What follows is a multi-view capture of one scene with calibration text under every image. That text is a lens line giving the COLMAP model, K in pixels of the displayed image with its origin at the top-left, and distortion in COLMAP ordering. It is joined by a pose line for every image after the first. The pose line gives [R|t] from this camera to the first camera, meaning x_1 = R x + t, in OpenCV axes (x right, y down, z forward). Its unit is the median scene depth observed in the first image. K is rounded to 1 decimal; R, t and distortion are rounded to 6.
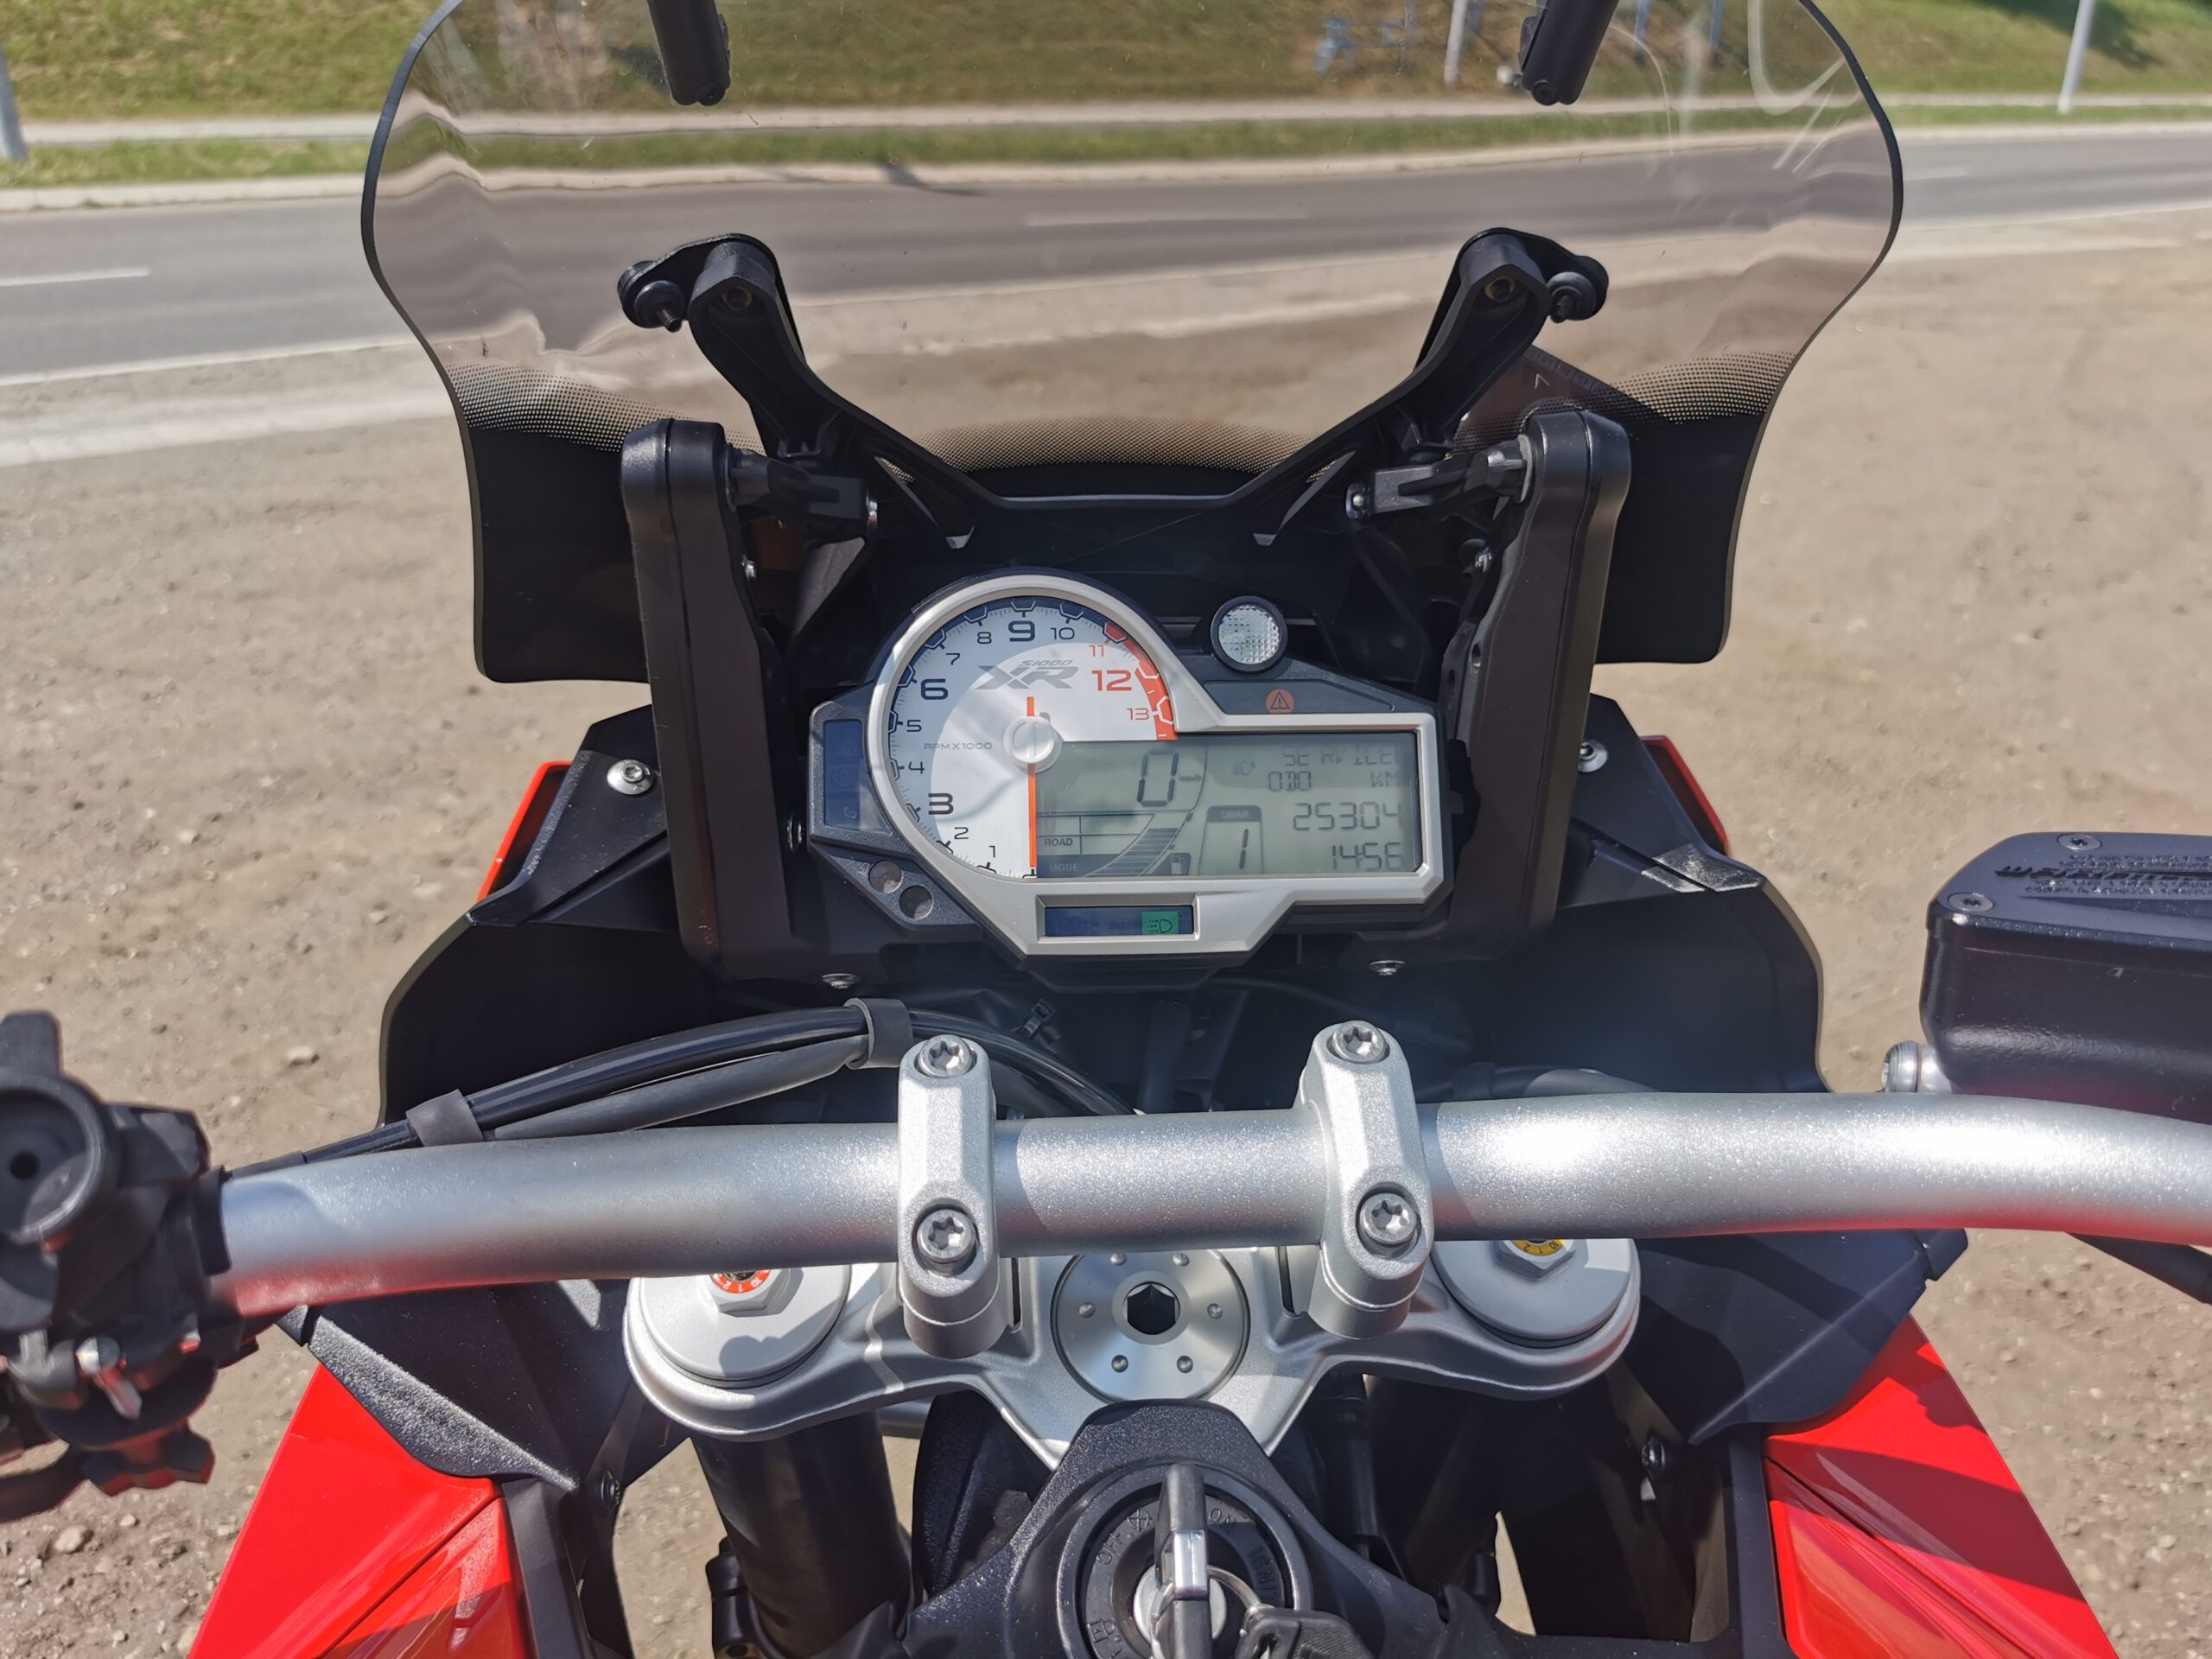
lens RADIAL K [[1738.2, 0, 1078.5], [0, 1738.2, 832.7], [0, 0, 1]] dist [0.009448, -0.005719]
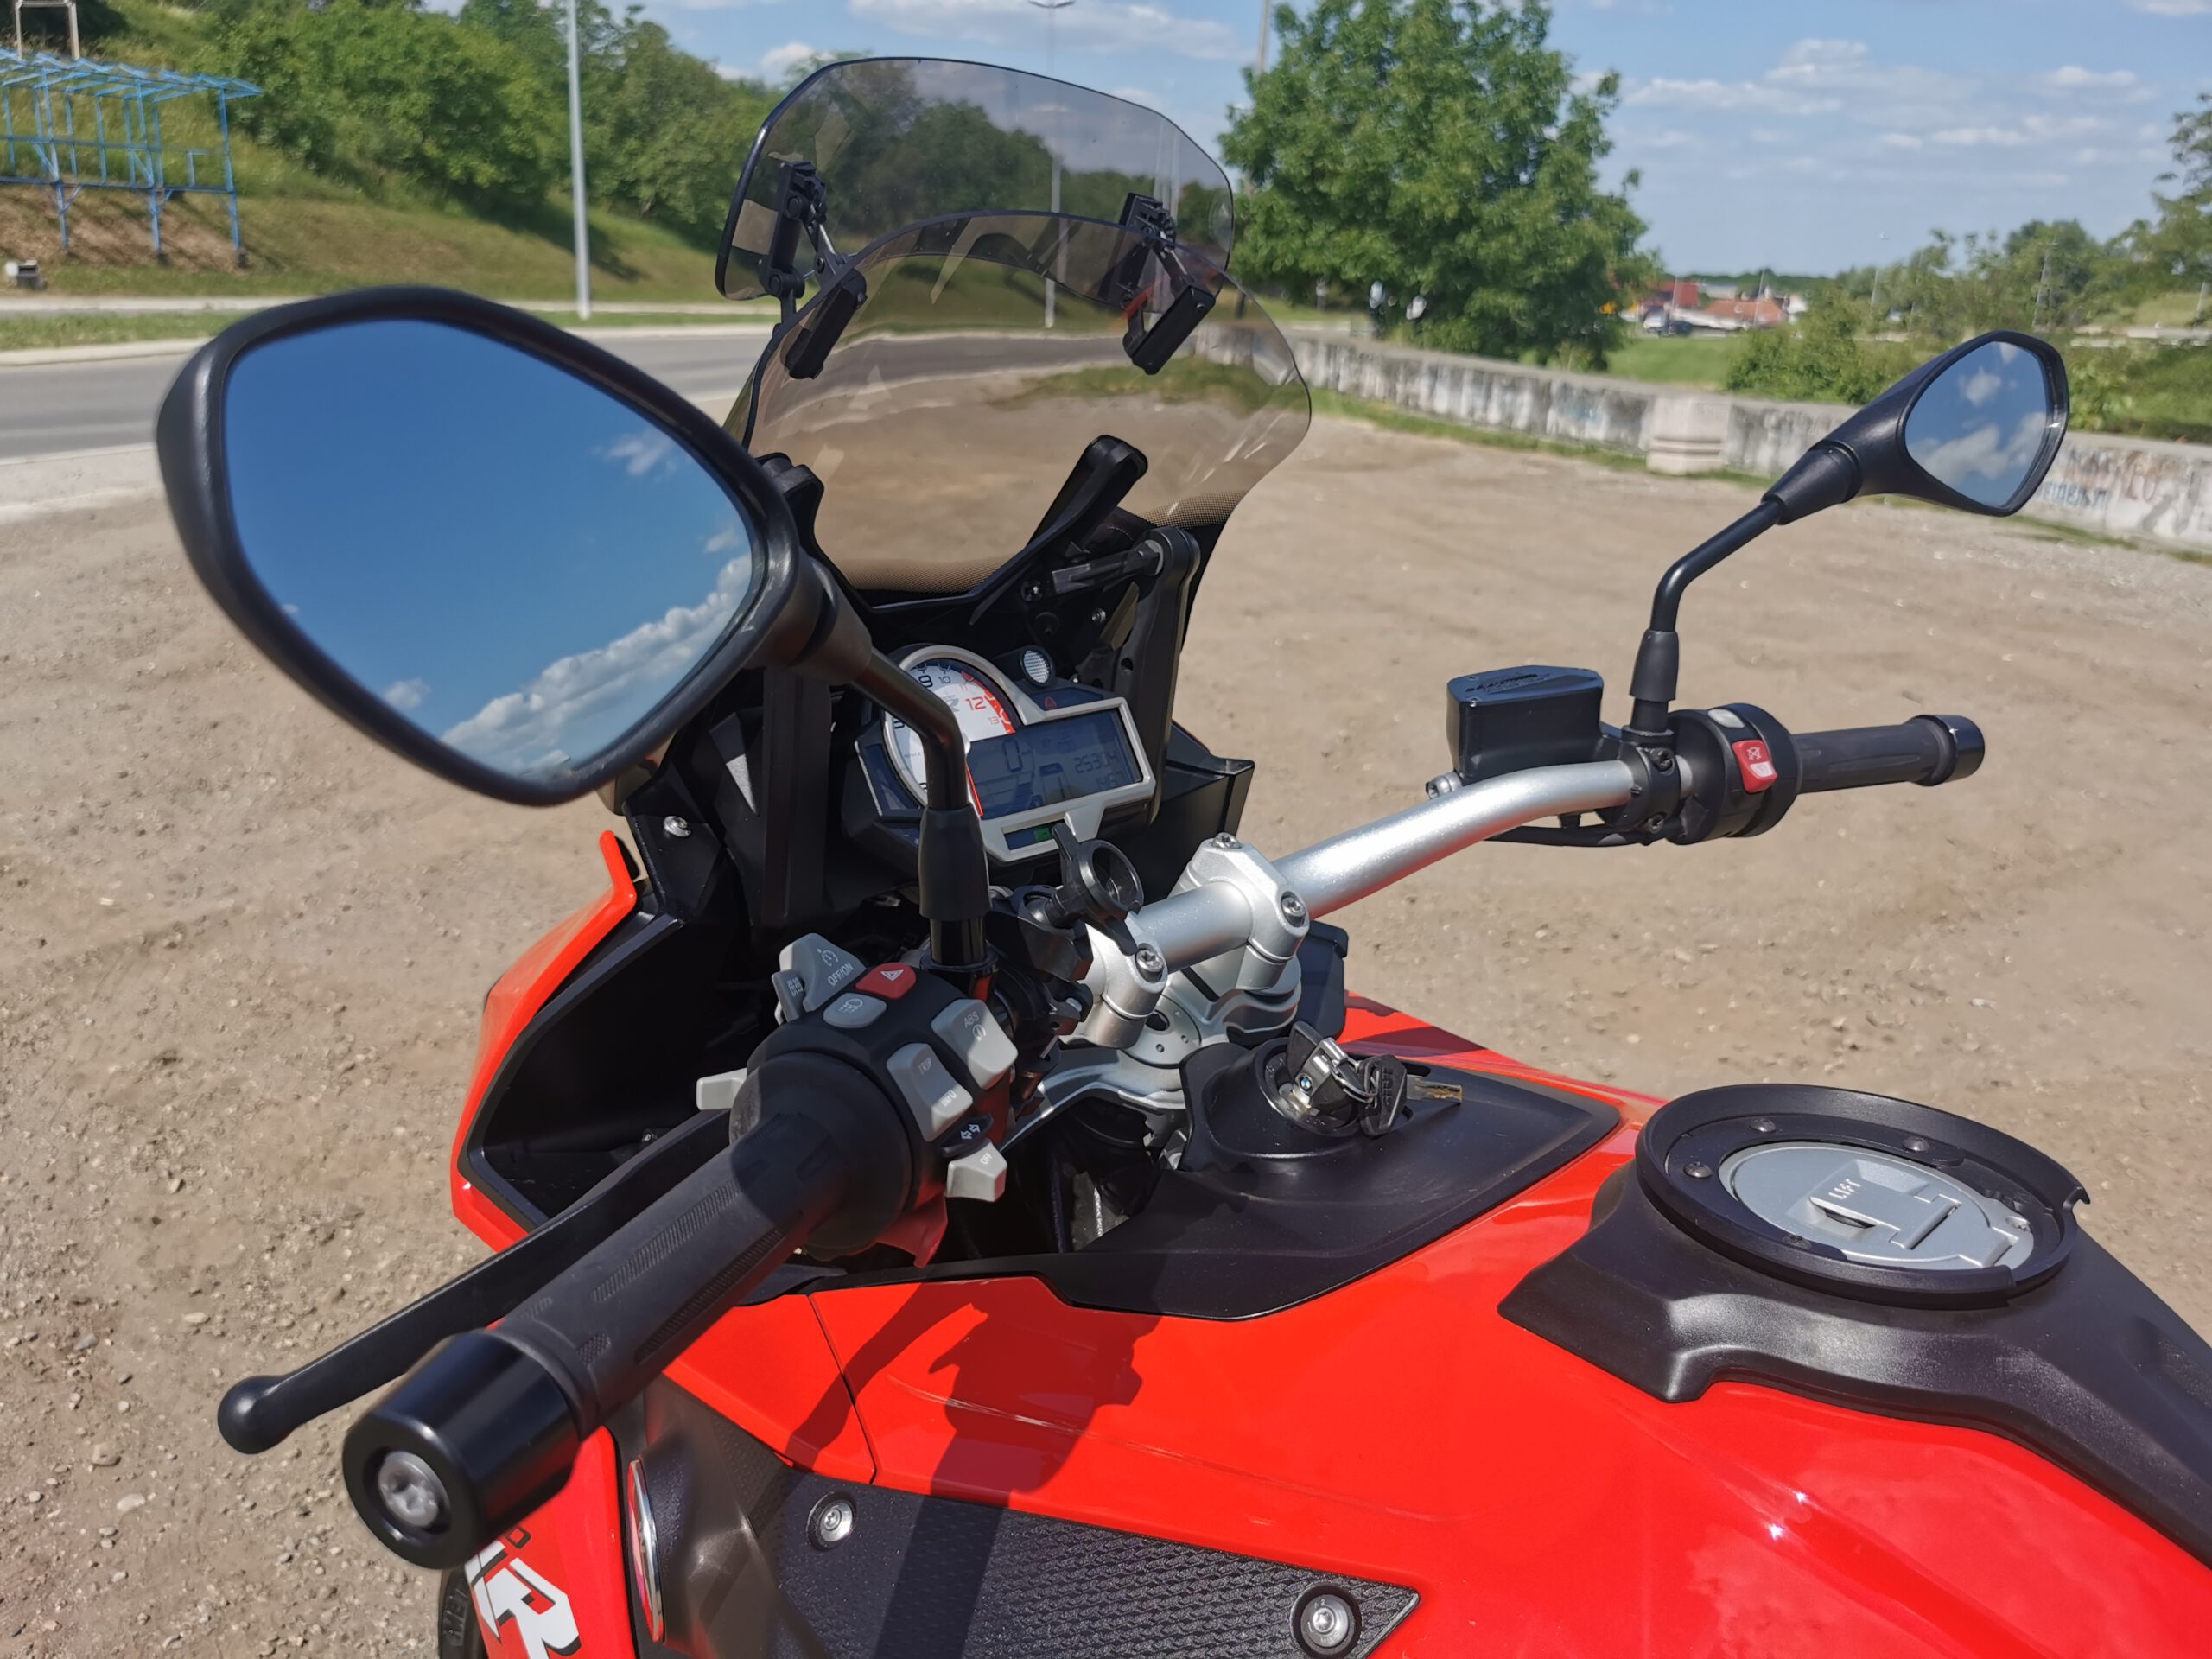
lens RADIAL K [[1738.2, 0, 1078.5], [0, 1738.2, 832.7], [0, 0, 1]] dist [0.009448, -0.005719]
pose [[0.734168, -0.183704, 0.653643, -1.027733], [0.249695, 0.968289, -0.008322, 0.070337], [-0.631387, 0.169321, 0.756757, -0.306101]]
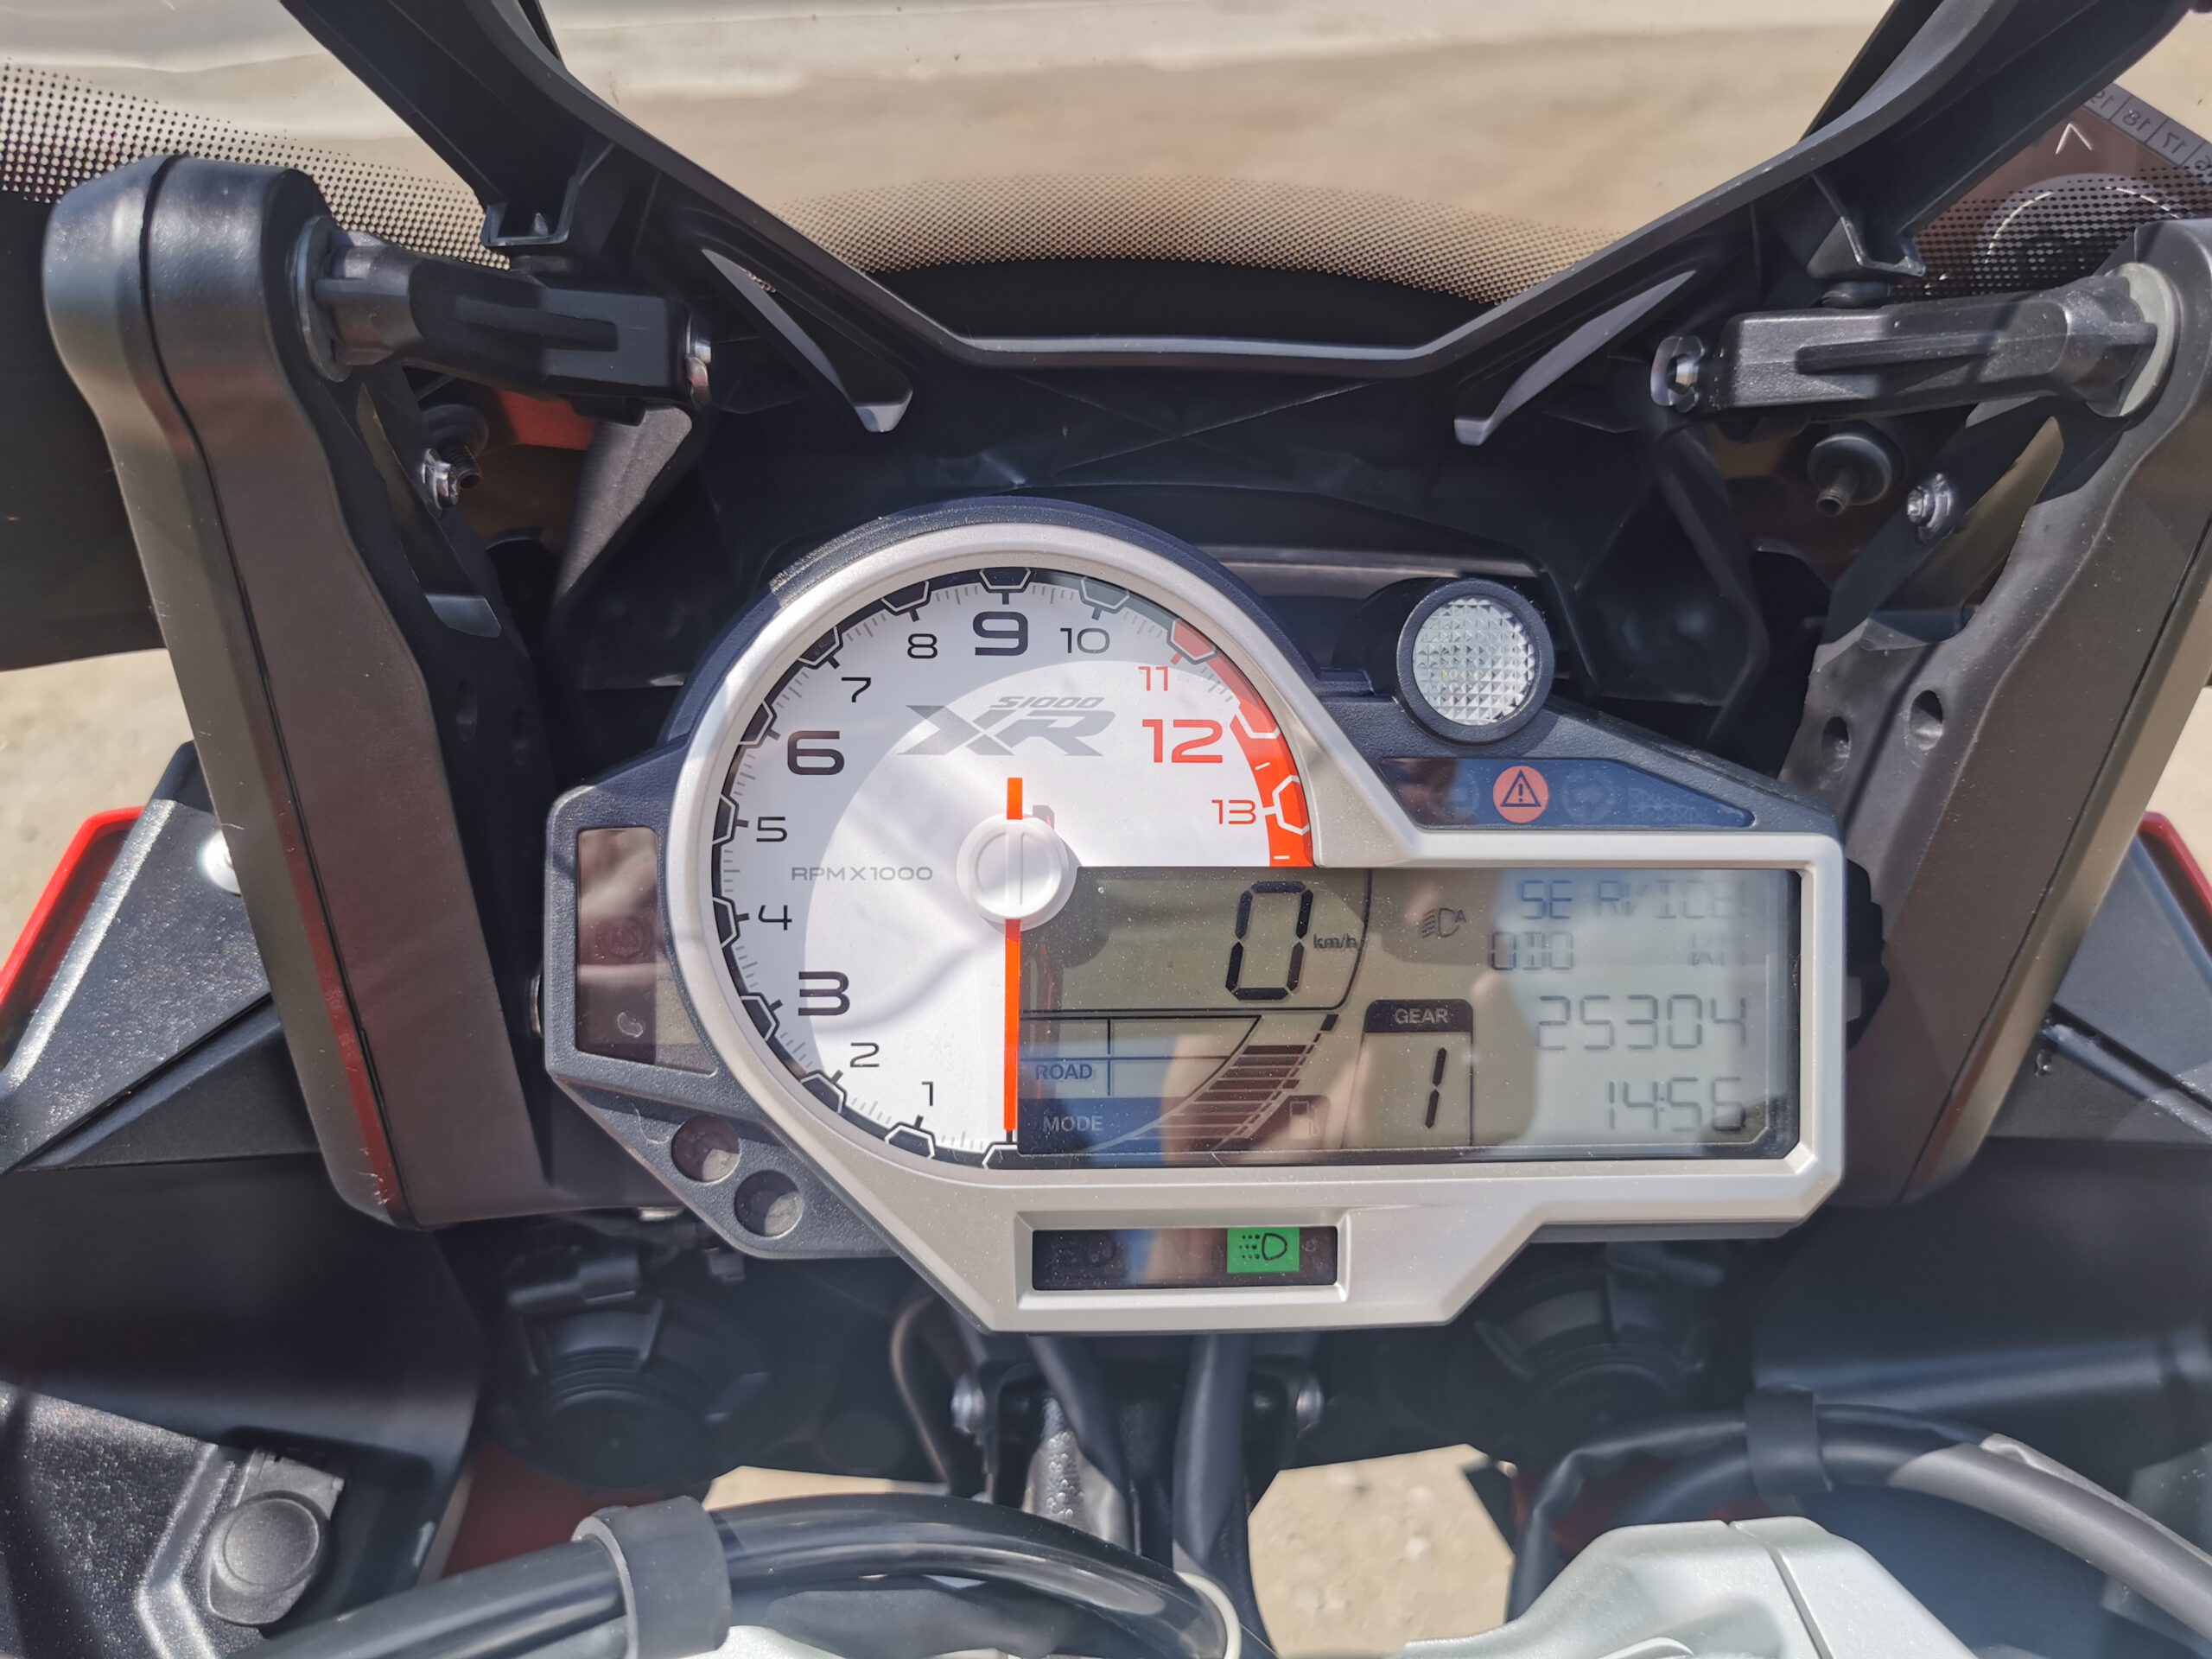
lens RADIAL K [[1776.1, 0, 1081.5], [0, 1776.1, 819.9], [0, 0, 1]] dist [0.007721, 0.000050]
pose [[0.999359, 0.031459, 0.017096, -0.017183], [-0.033298, 0.992118, 0.120802, -0.125840], [-0.013161, -0.121294, 0.992529, 0.507304]]
